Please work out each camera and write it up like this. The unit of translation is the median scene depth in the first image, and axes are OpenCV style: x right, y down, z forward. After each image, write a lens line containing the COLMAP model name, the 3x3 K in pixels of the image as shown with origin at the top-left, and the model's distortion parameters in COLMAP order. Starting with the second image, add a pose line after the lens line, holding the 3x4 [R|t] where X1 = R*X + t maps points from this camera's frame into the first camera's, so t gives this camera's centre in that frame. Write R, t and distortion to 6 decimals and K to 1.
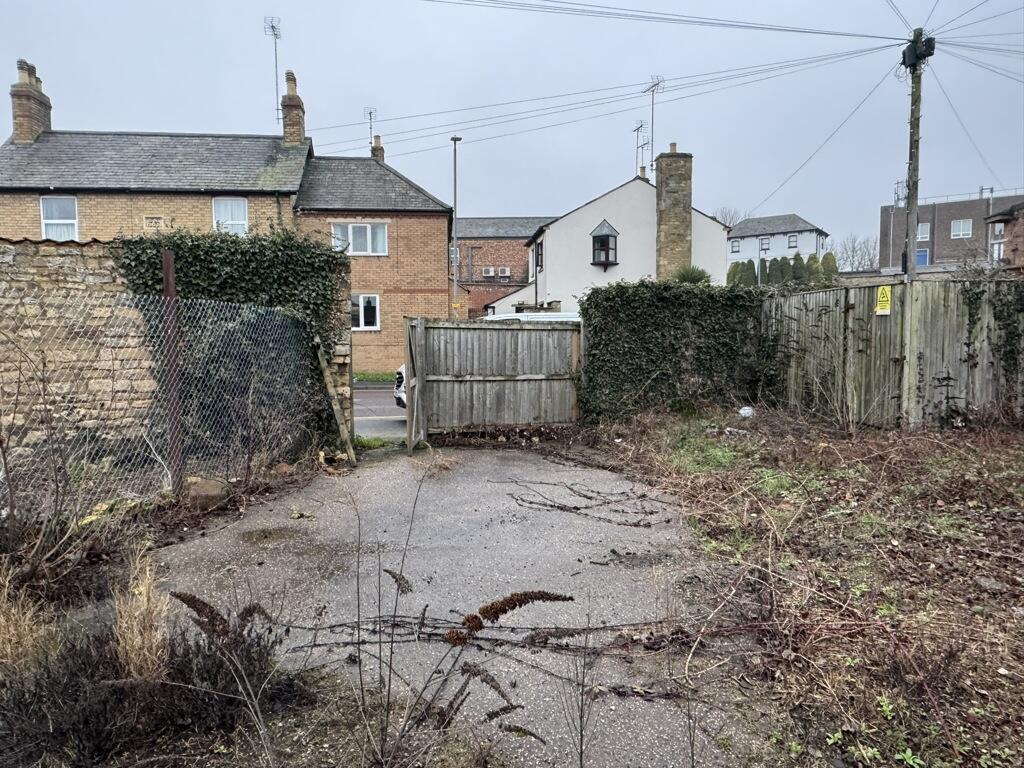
lens RADIAL K [[678.6, 0, 509.7], [0, 678.6, 386.6], [0, 0, 1]] dist [-0.000897, 0.000553]
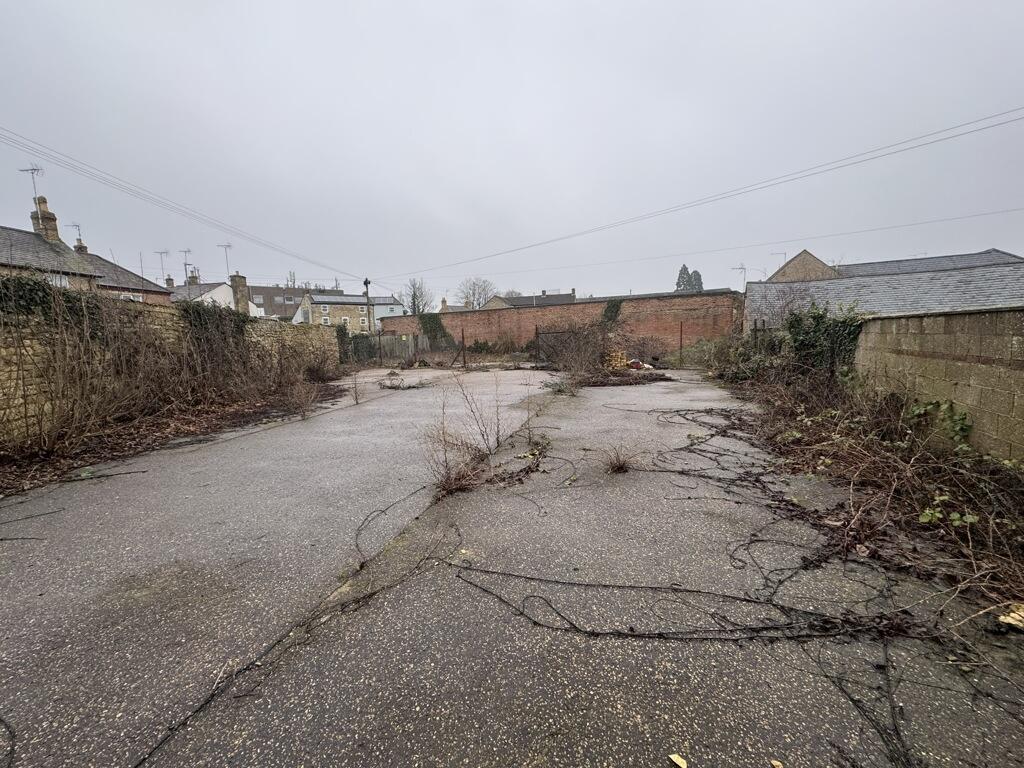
lens RADIAL K [[404.7, 0, 511.1], [0, 404.7, 384.4], [0, 0, 1]] dist [-0.001171, 0.000653]
pose [[0.256396, -0.109298, 0.960372, -3.254332], [0.106061, 0.990768, 0.084442, 0.107769], [-0.960735, 0.080207, 0.265621, -1.073956]]
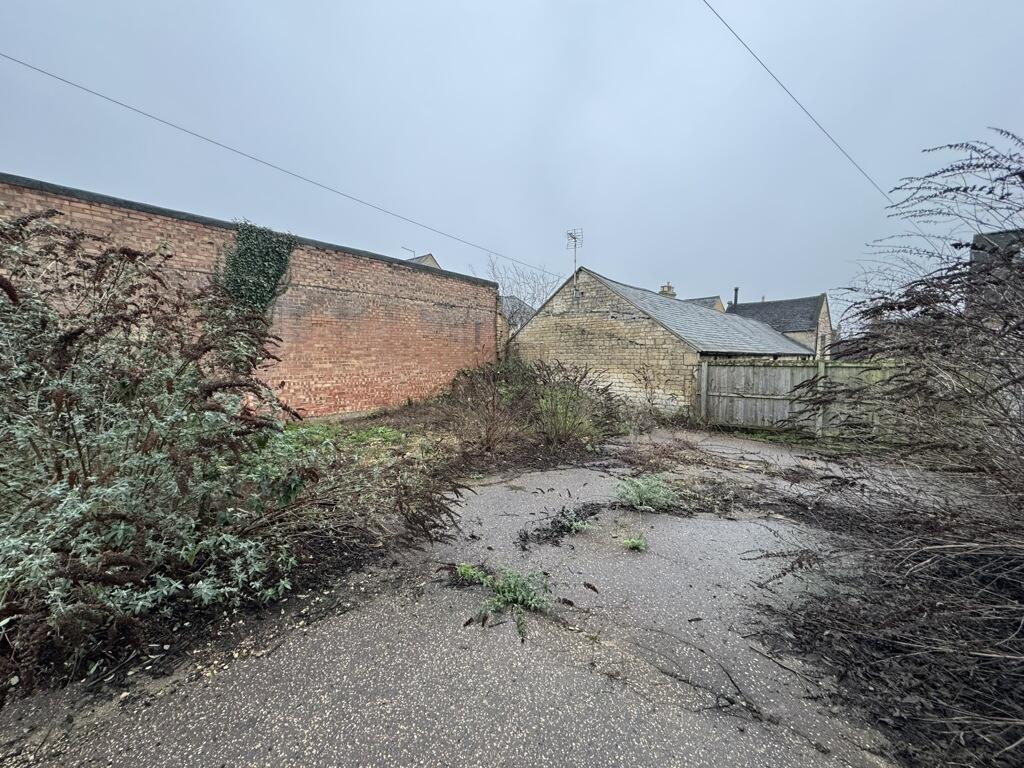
lens RADIAL K [[404.7, 0, 512.3], [0, 404.7, 382.9], [0, 0, 1]] dist [-0.001171, 0.000653]
pose [[-0.869655, -0.019296, 0.493283, -0.254875], [0.049127, 0.990893, 0.125372, 0.038160], [-0.491210, 0.133264, -0.860786, -0.374324]]
